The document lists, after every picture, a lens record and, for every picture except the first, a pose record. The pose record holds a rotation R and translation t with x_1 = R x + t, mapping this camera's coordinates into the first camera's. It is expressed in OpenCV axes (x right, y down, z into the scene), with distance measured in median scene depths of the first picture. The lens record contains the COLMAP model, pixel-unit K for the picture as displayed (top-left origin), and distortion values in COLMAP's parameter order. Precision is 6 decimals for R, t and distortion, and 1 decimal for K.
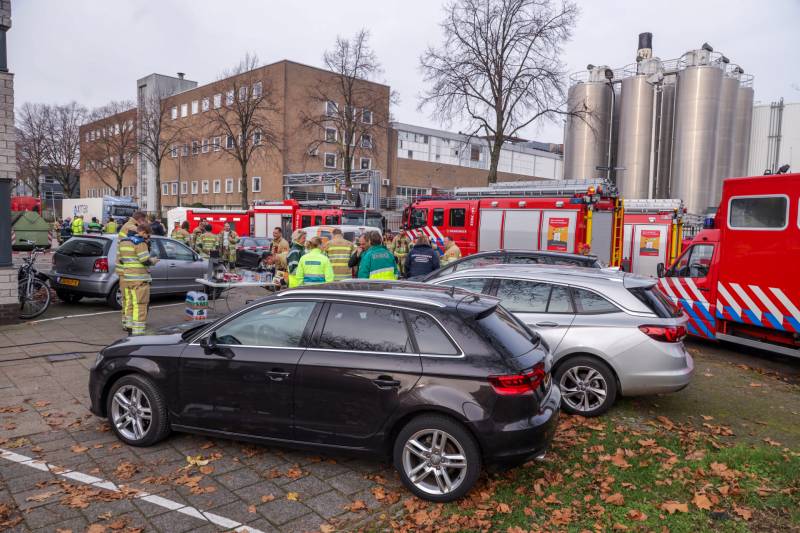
lens RADIAL K [[587.0, 0, 400.0], [0, 587.0, 266.5], [0, 0, 1]] dist [-0.007354, 0.000801]
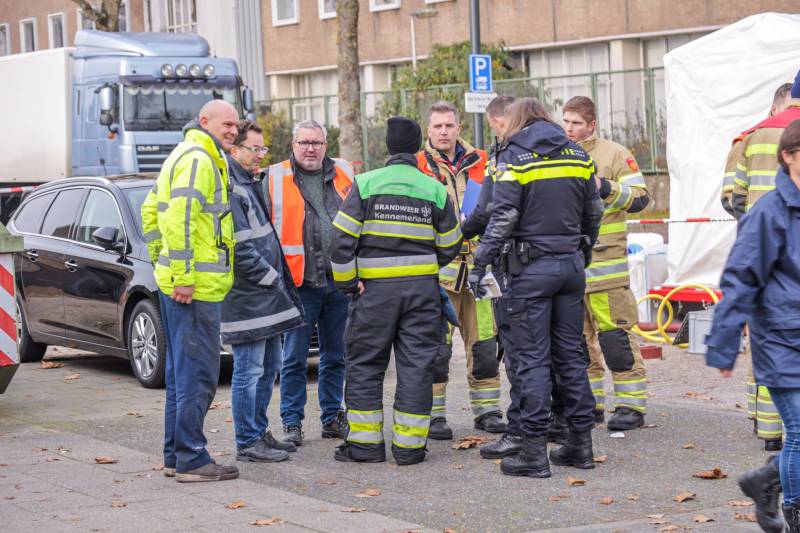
lens RADIAL K [[2247.1, 0, 400.0], [0, 2247.1, 266.5], [0, 0, 1]] dist [0.131406, 0.628128]
pose [[0.964897, -0.062519, -0.255077, -0.191044], [0.060707, 0.998043, -0.014975, -0.022415], [0.255514, -0.001035, 0.966805, 0.264535]]
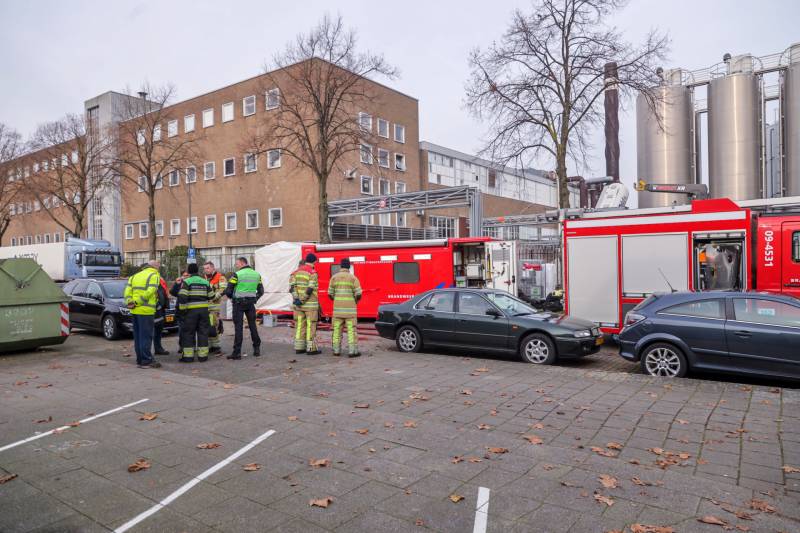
lens RADIAL K [[537.2, 0, 400.0], [0, 537.2, 266.5], [0, 0, 1]] dist [0.005268, 0.001008]
pose [[0.985132, -0.051024, 0.164049, -0.204711], [0.061233, 0.996450, -0.057782, -0.023712], [-0.160518, 0.066968, 0.984758, 0.277529]]
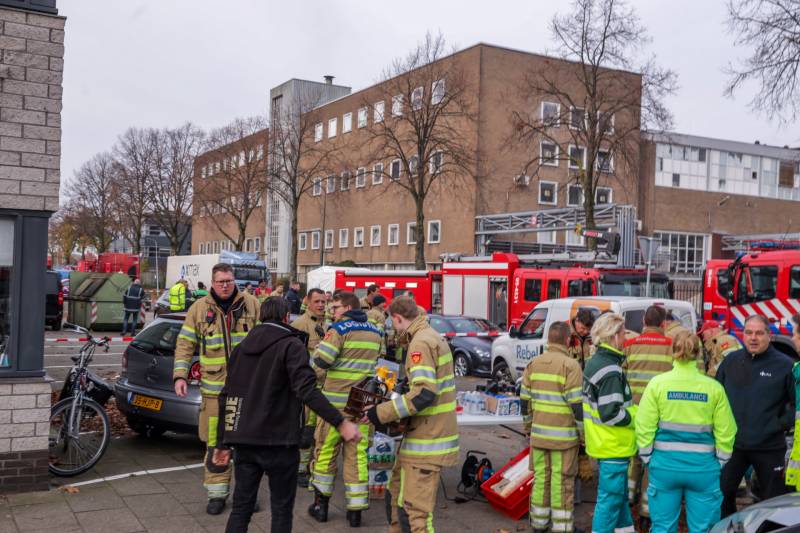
lens RADIAL K [[879.4, 0, 400.0], [0, 879.4, 266.5], [0, 0, 1]] dist [0.006691, 0.009173]
pose [[0.964794, -0.005890, -0.262940, -0.023053], [-0.020564, 0.994999, -0.097742, -0.004361], [0.262201, 0.099708, 0.959848, 0.049690]]
